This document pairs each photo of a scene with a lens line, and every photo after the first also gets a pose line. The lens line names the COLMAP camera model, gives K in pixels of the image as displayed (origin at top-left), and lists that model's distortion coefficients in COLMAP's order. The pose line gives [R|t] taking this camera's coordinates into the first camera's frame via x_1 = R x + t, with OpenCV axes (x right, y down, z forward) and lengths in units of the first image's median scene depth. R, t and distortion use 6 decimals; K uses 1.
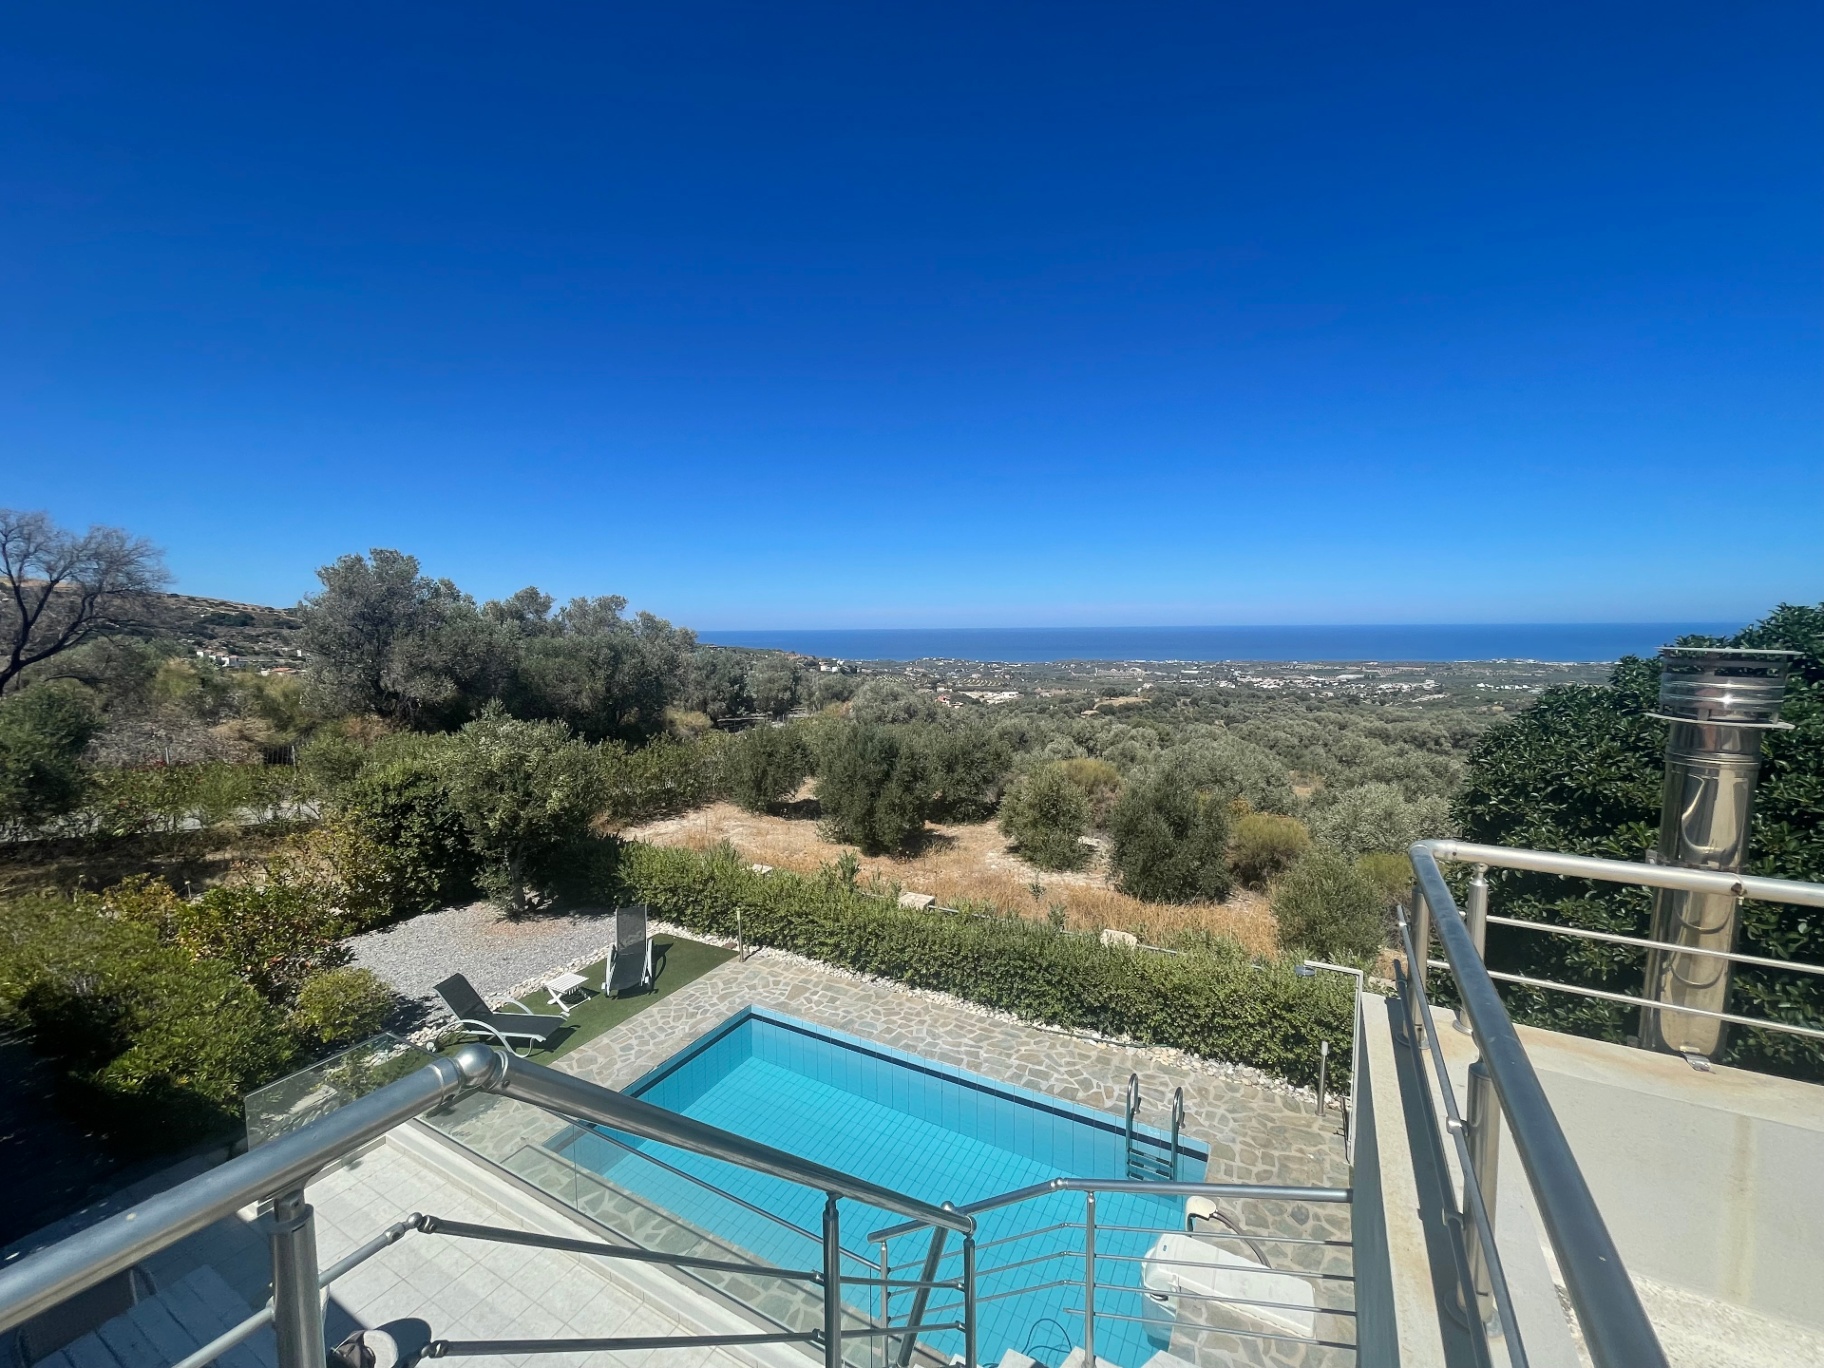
lens RADIAL K [[735.3, 0, 913.5], [0, 735.3, 682.1], [0, 0, 1]] dist [-0.000933, 0.000754]
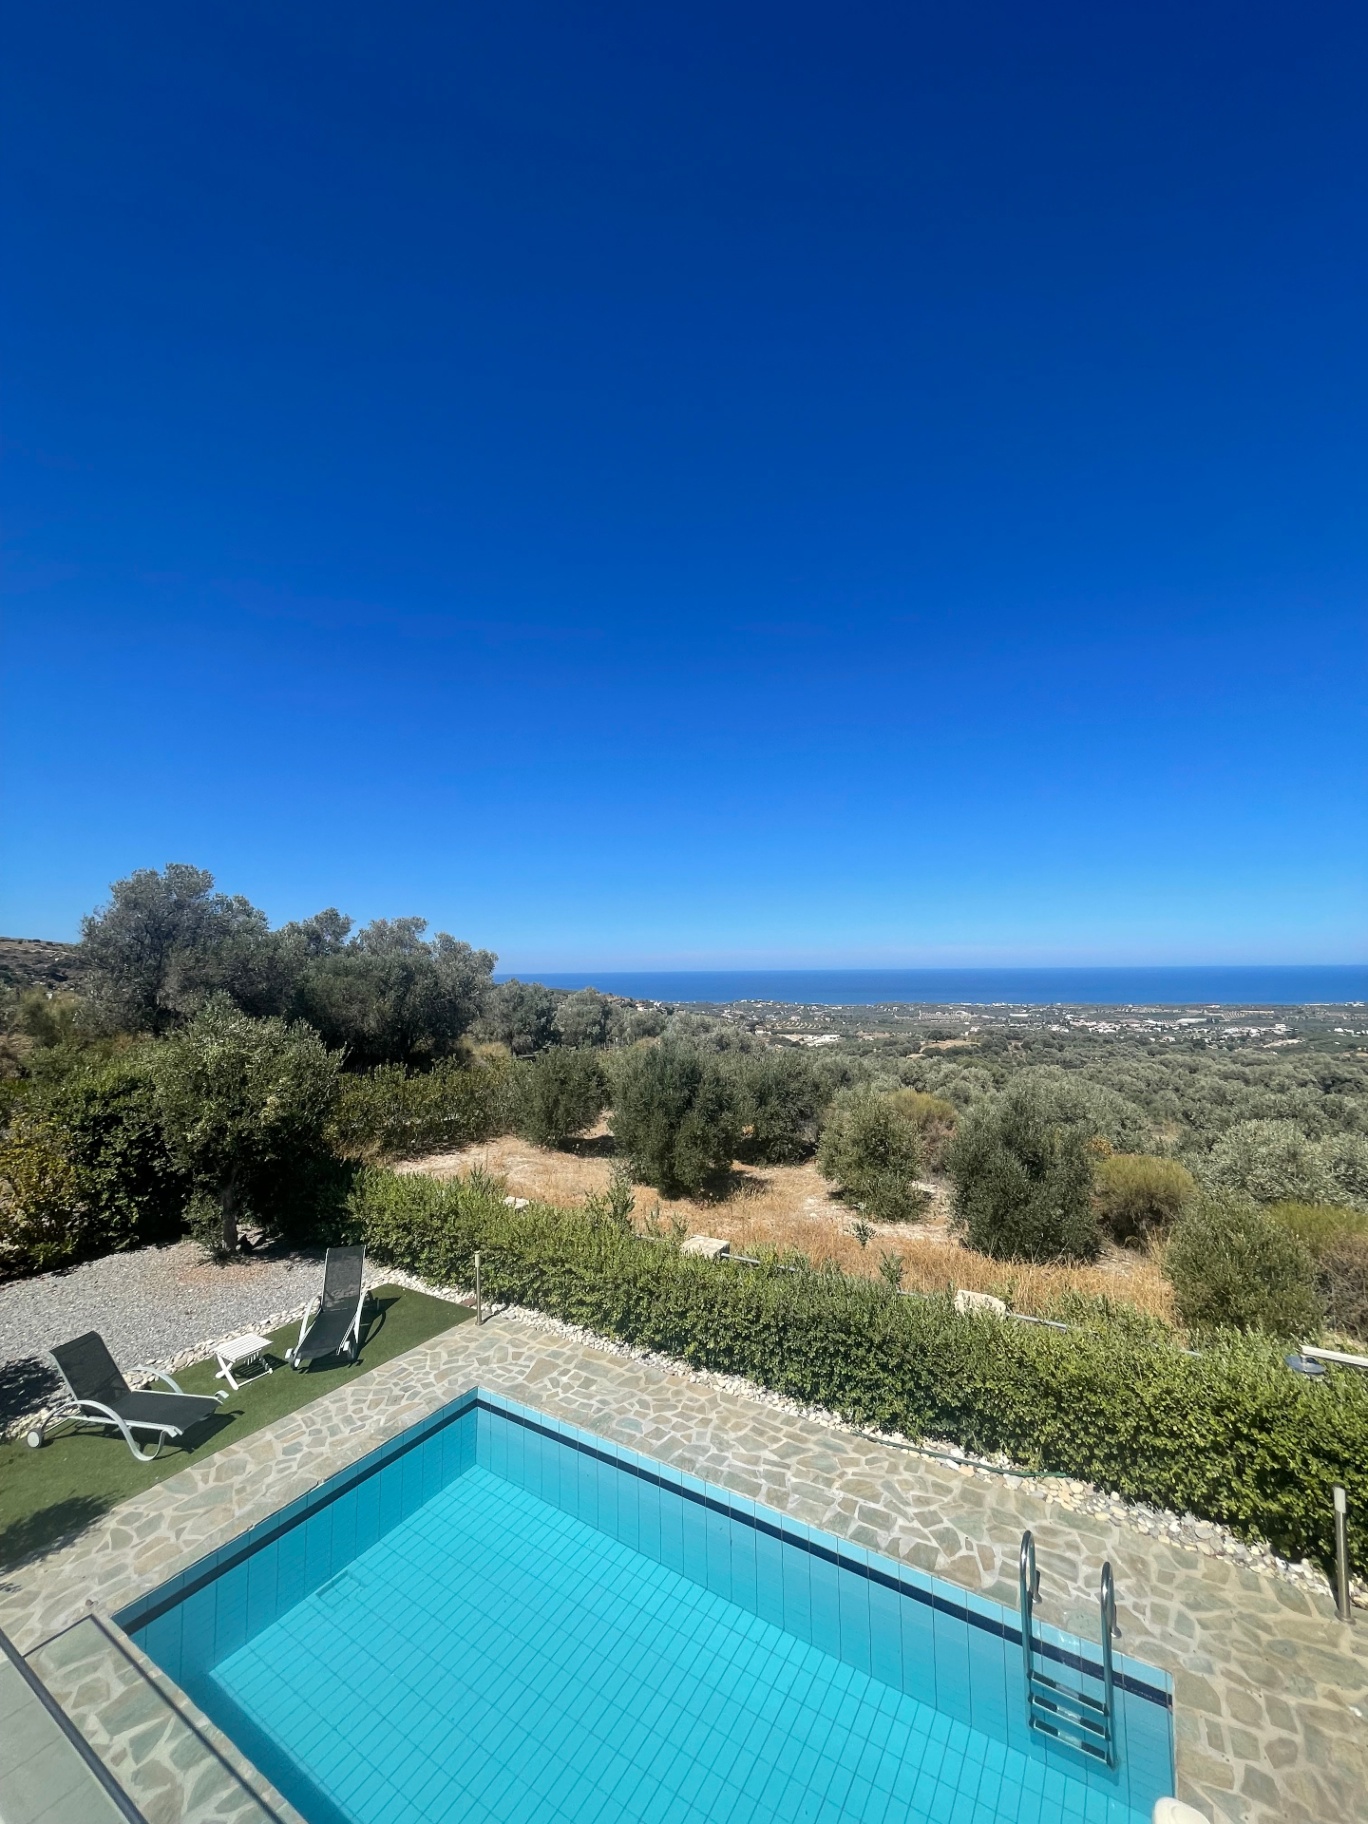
lens RADIAL K [[739.1, 0, 686.5], [0, 739.1, 909.8], [0, 0, 1]] dist [-0.013864, 0.010667]
pose [[0.998168, -0.007124, -0.060090, 0.032096], [-0.002238, 0.988020, -0.154312, 0.067101], [0.060470, 0.154163, 0.986193, 0.178848]]
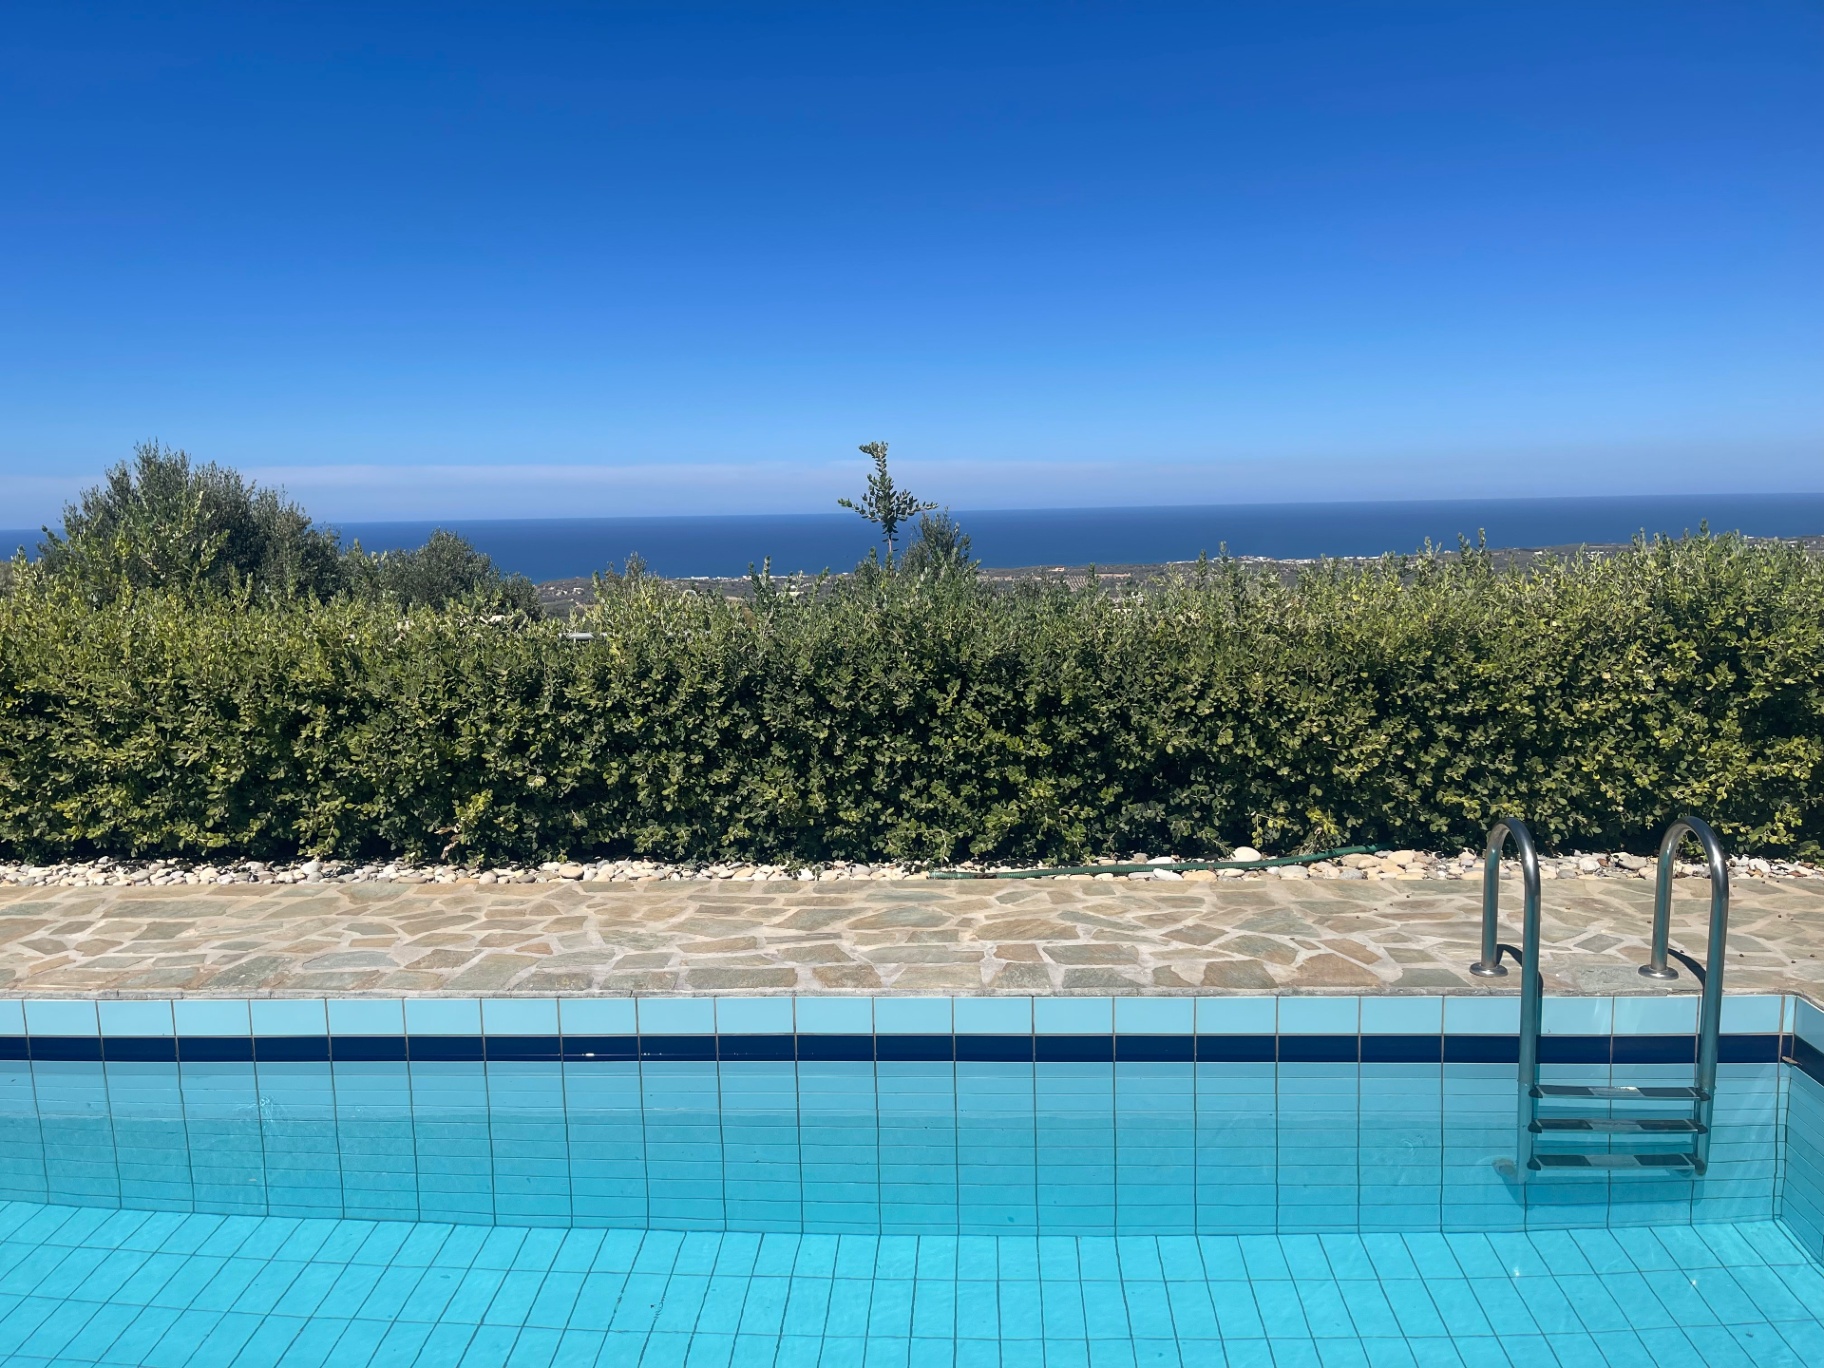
lens RADIAL K [[1379.7, 0, 904.3], [0, 1379.7, 693.8], [0, 0, 1]] dist [0.062038, -0.063661]
pose [[0.903158, -0.068042, 0.423883, -0.068789], [0.044468, 0.996876, 0.065272, 0.290415], [-0.427000, -0.040101, 0.903362, 0.417688]]
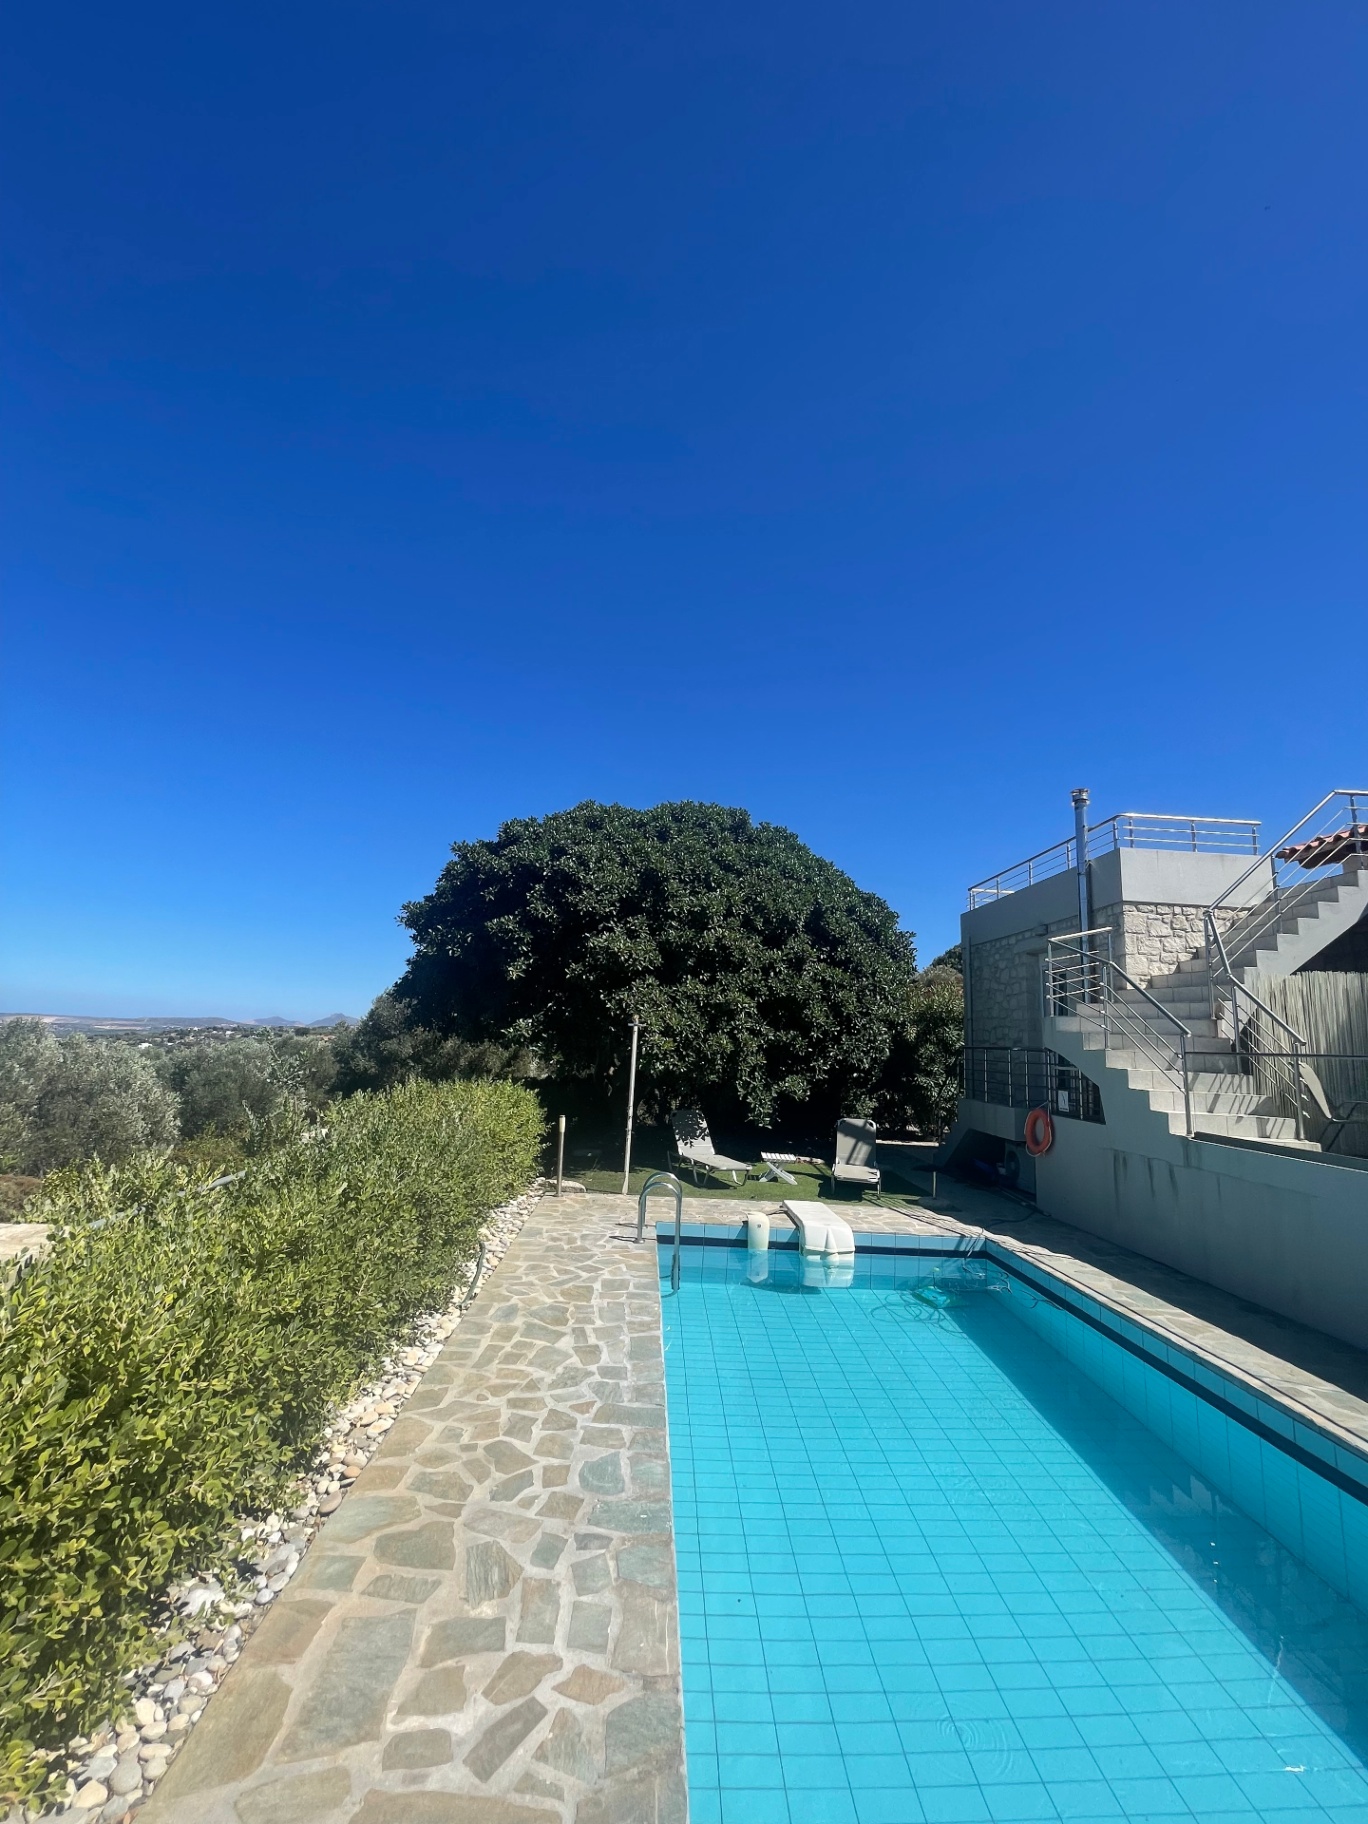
lens RADIAL K [[746.7, 0, 687.7], [0, 746.7, 909.8], [0, 0, 1]] dist [0.002257, 0.000712]
pose [[-0.529879, 0.130611, 0.837955, -0.293159], [0.012890, 0.989196, -0.146034, 0.231370], [-0.847975, -0.066579, -0.525838, 0.927380]]
